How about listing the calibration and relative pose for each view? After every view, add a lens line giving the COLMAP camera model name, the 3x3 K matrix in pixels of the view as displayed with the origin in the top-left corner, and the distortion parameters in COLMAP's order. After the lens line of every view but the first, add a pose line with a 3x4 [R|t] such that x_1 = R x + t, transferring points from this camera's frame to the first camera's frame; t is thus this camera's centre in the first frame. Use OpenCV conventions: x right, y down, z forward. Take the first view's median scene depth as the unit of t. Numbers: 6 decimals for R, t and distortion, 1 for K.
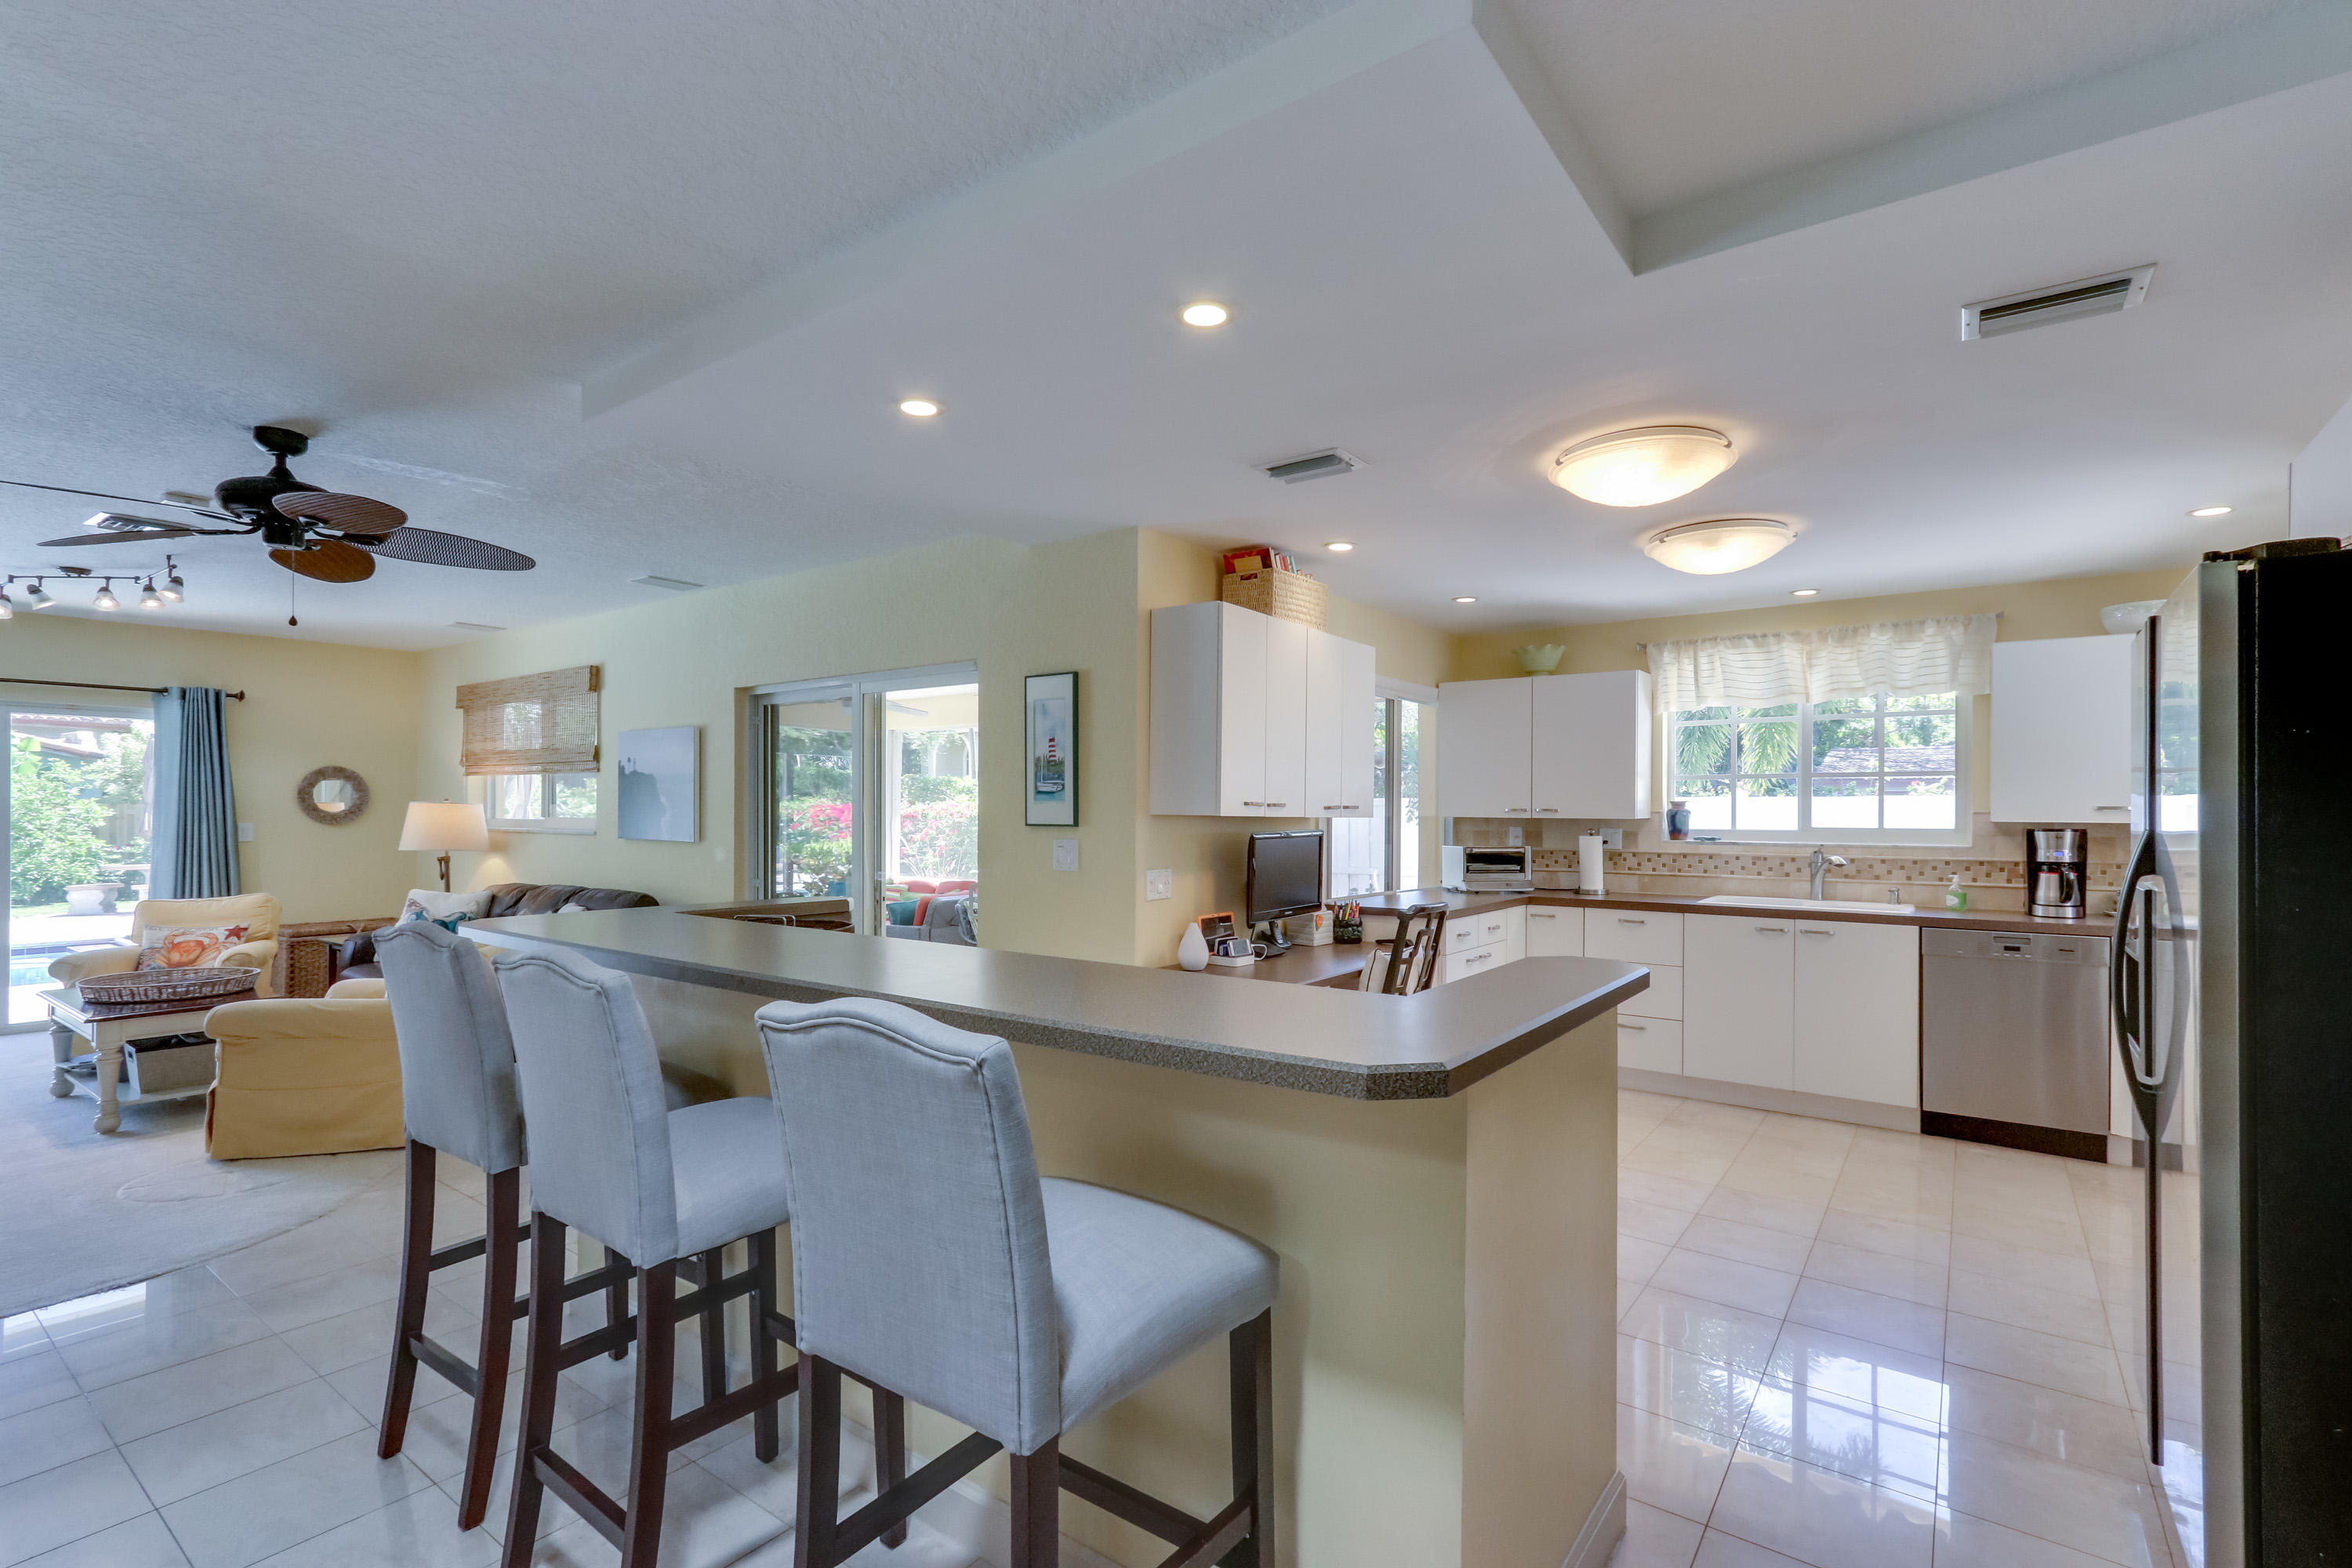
lens RADIAL K [[1079.3, 0, 1177.2], [0, 1079.3, 812.2], [0, 0, 1]] dist [0.001223, 0.004790]
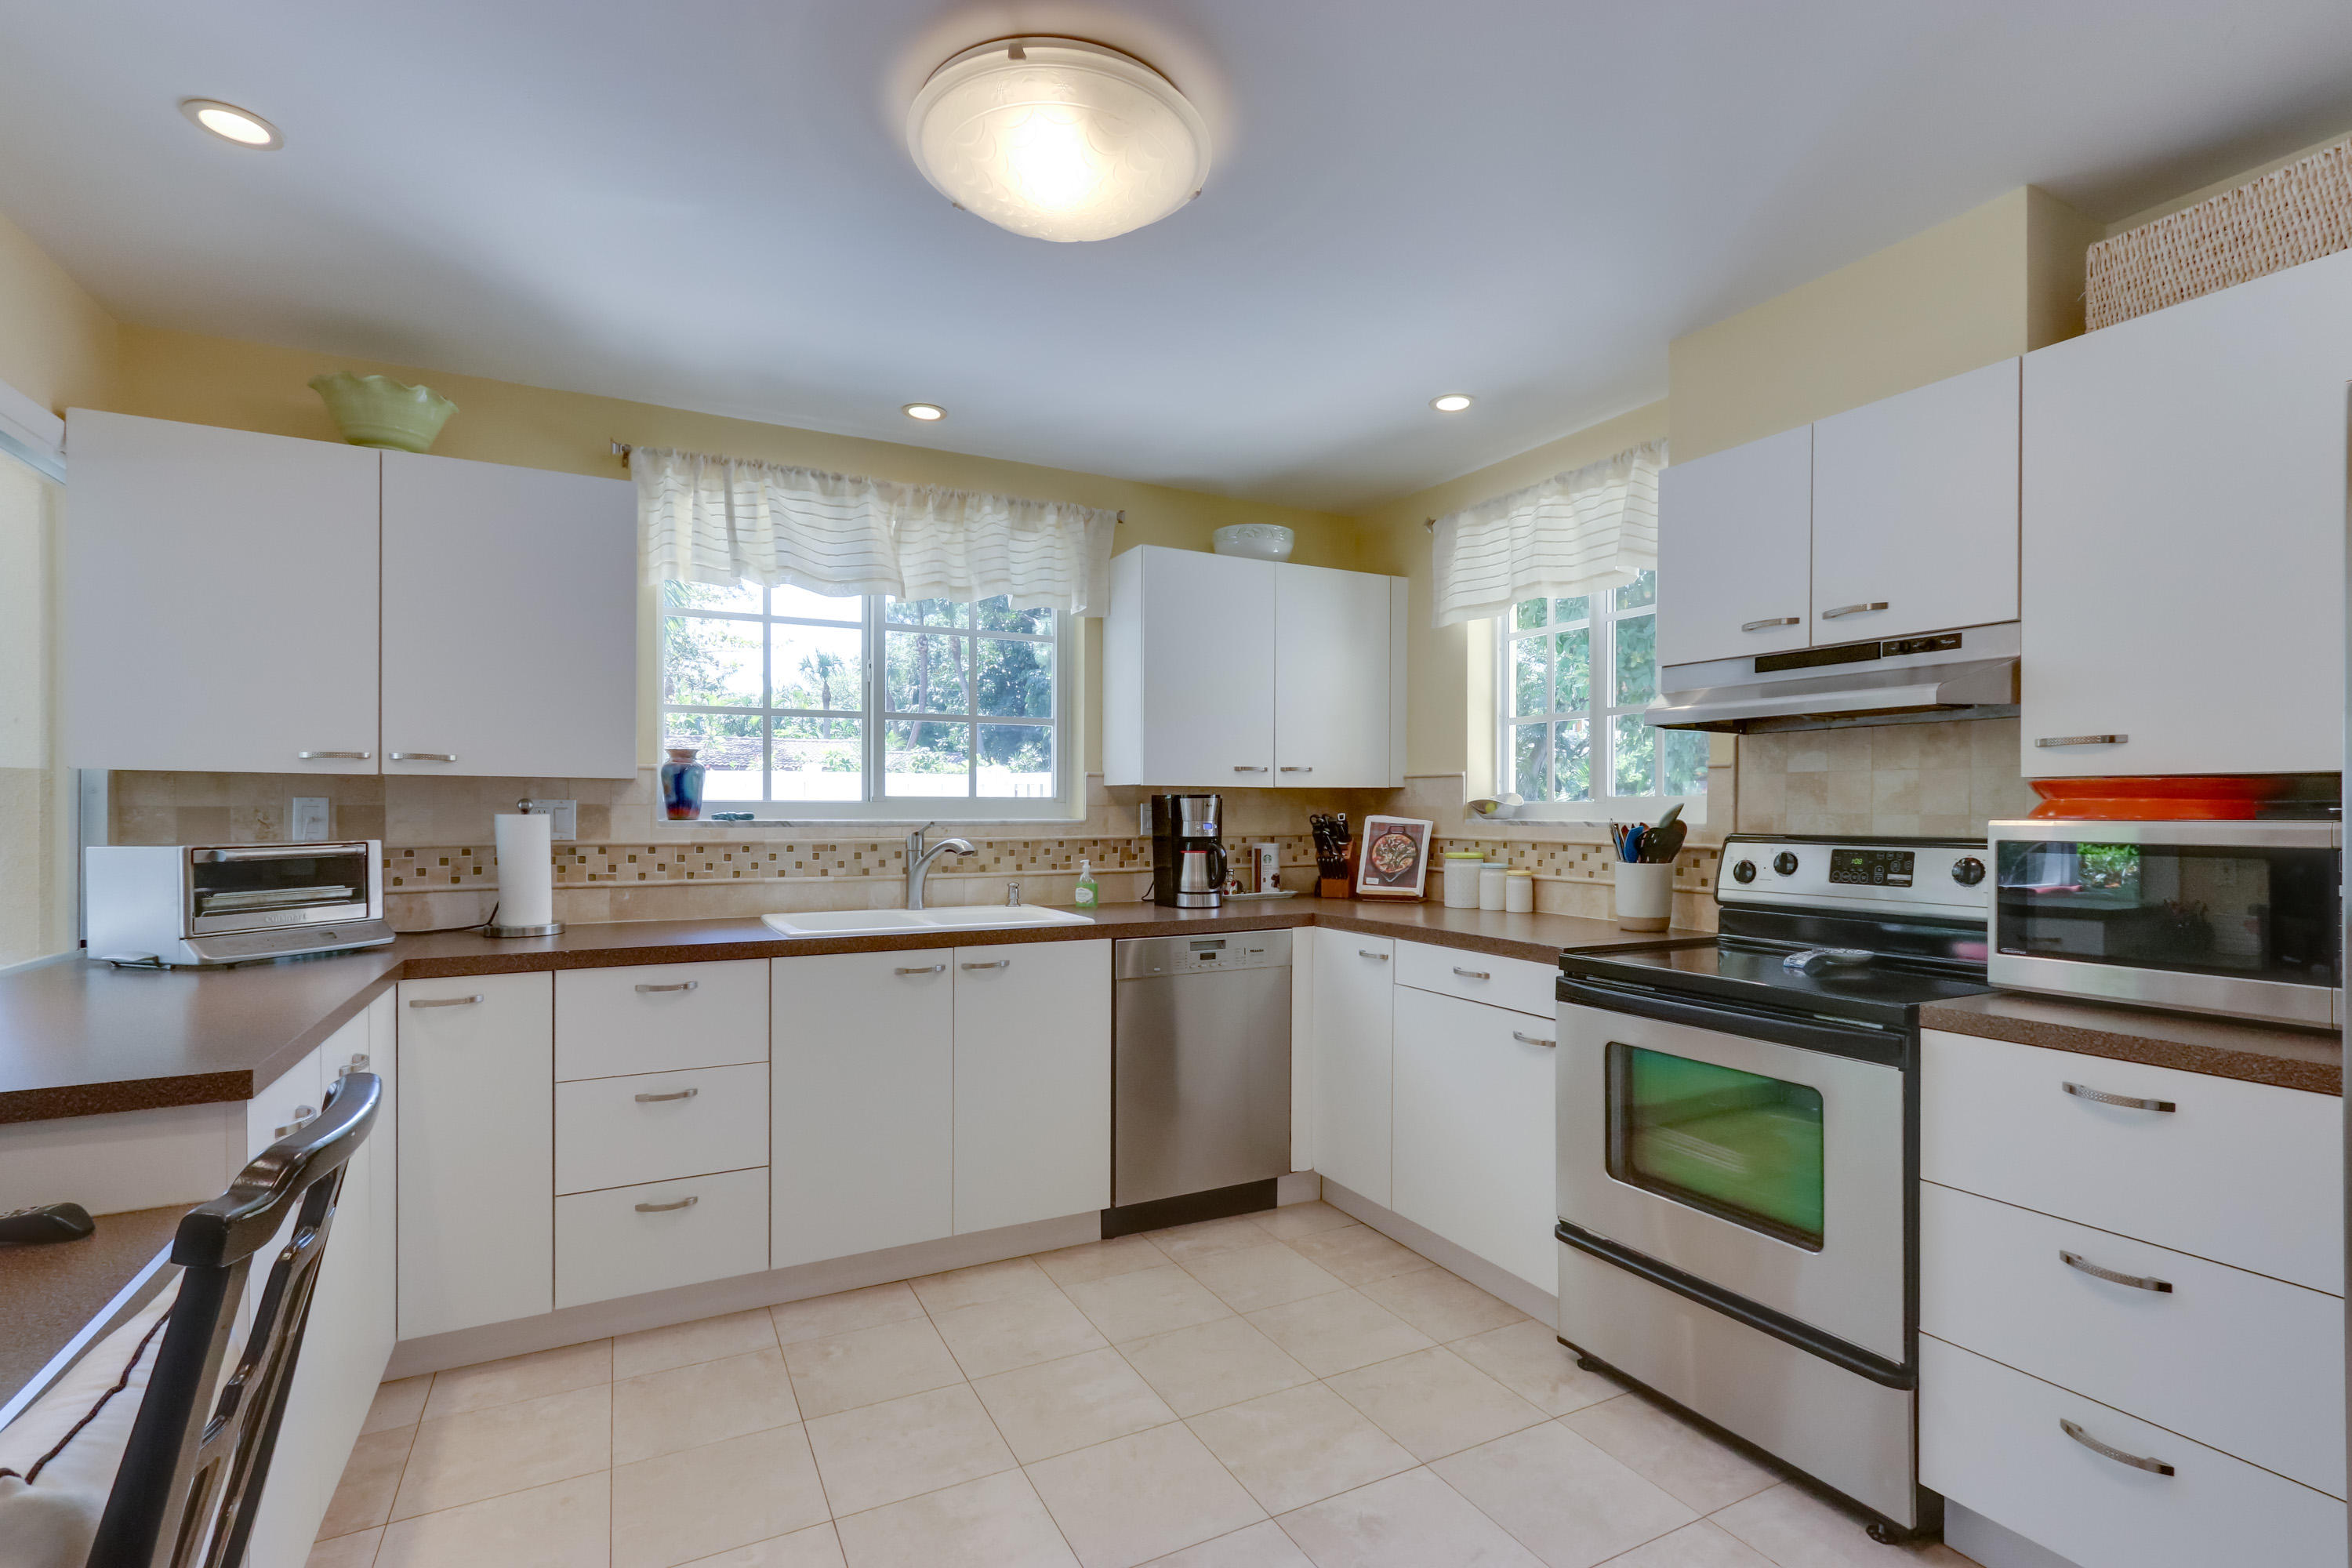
lens RADIAL K [[1079.3, 0, 1177.2], [0, 1079.3, 812.2], [0, 0, 1]] dist [0.001223, 0.004790]
pose [[0.439031, -0.008241, 0.898434, 0.086829], [-0.001774, 0.999948, 0.010039, 0.017375], [-0.898470, -0.006002, 0.438994, 0.581142]]
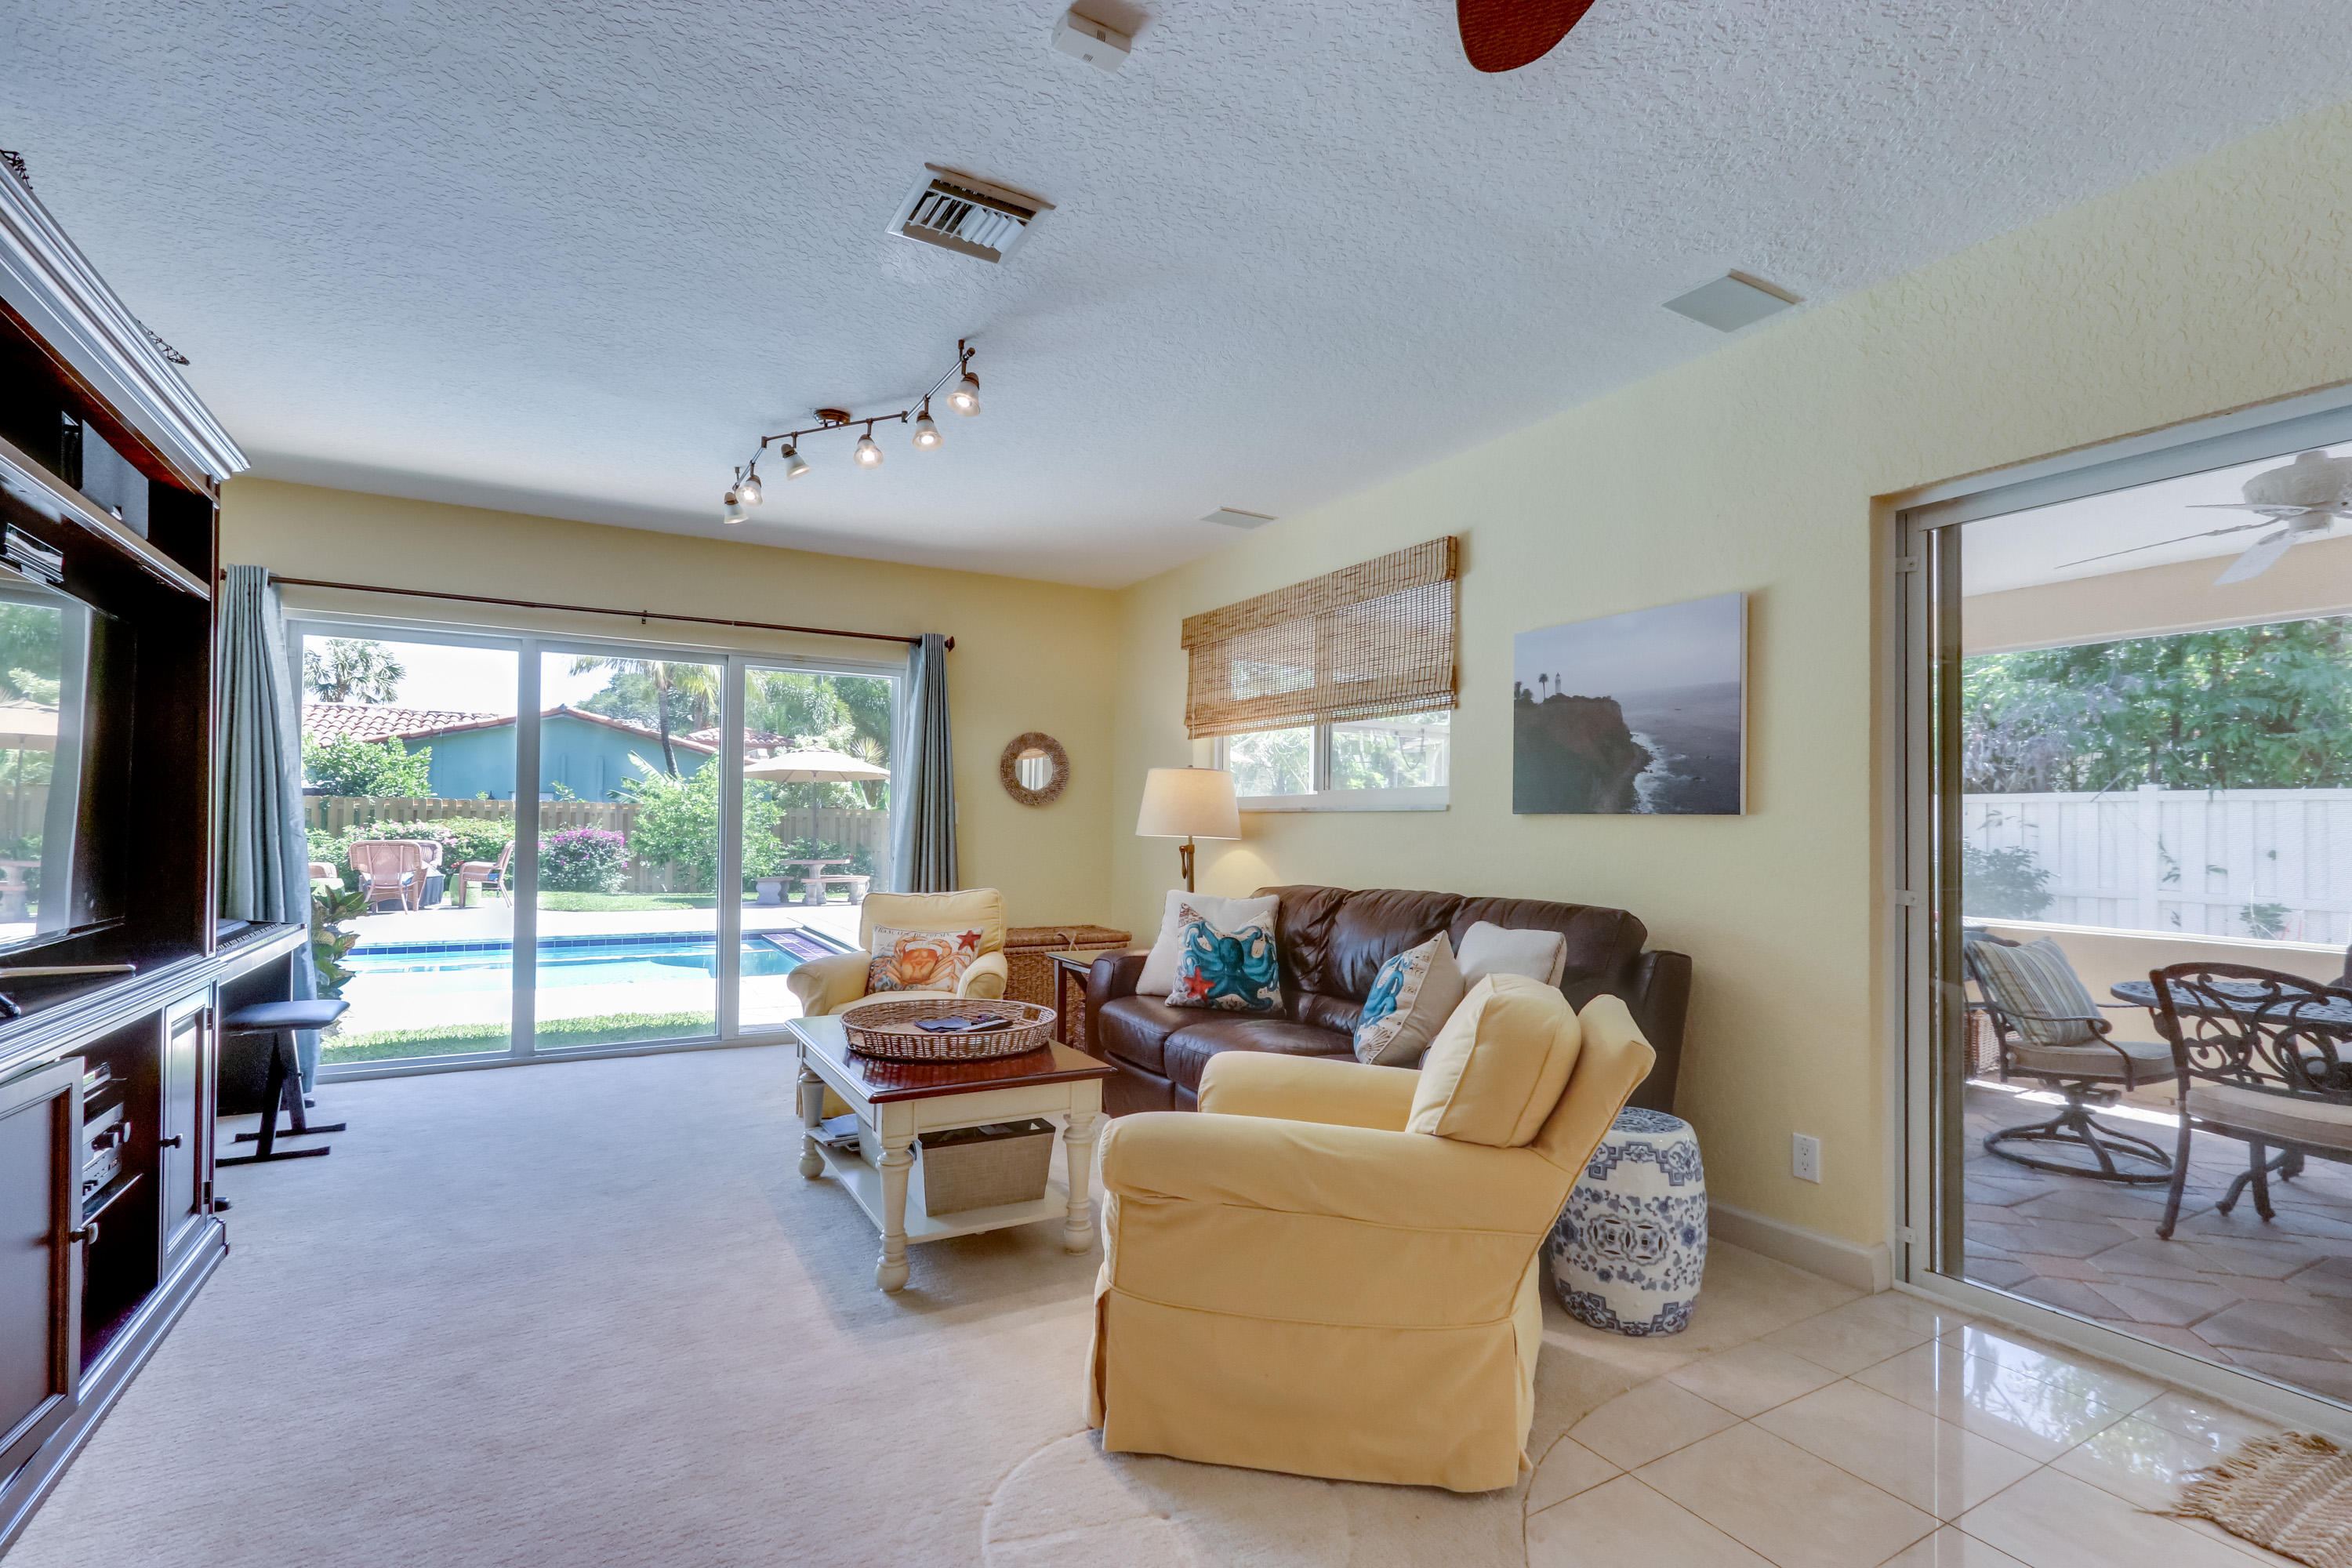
lens RADIAL K [[1079.3, 0, 1177.2], [0, 1079.3, 812.2], [0, 0, 1]] dist [0.001223, 0.004790]
pose [[0.916788, 0.002048, -0.399369, -0.533055], [-0.008816, 0.999847, -0.015111, 0.039965], [0.399277, 0.017374, 0.916666, 0.455999]]
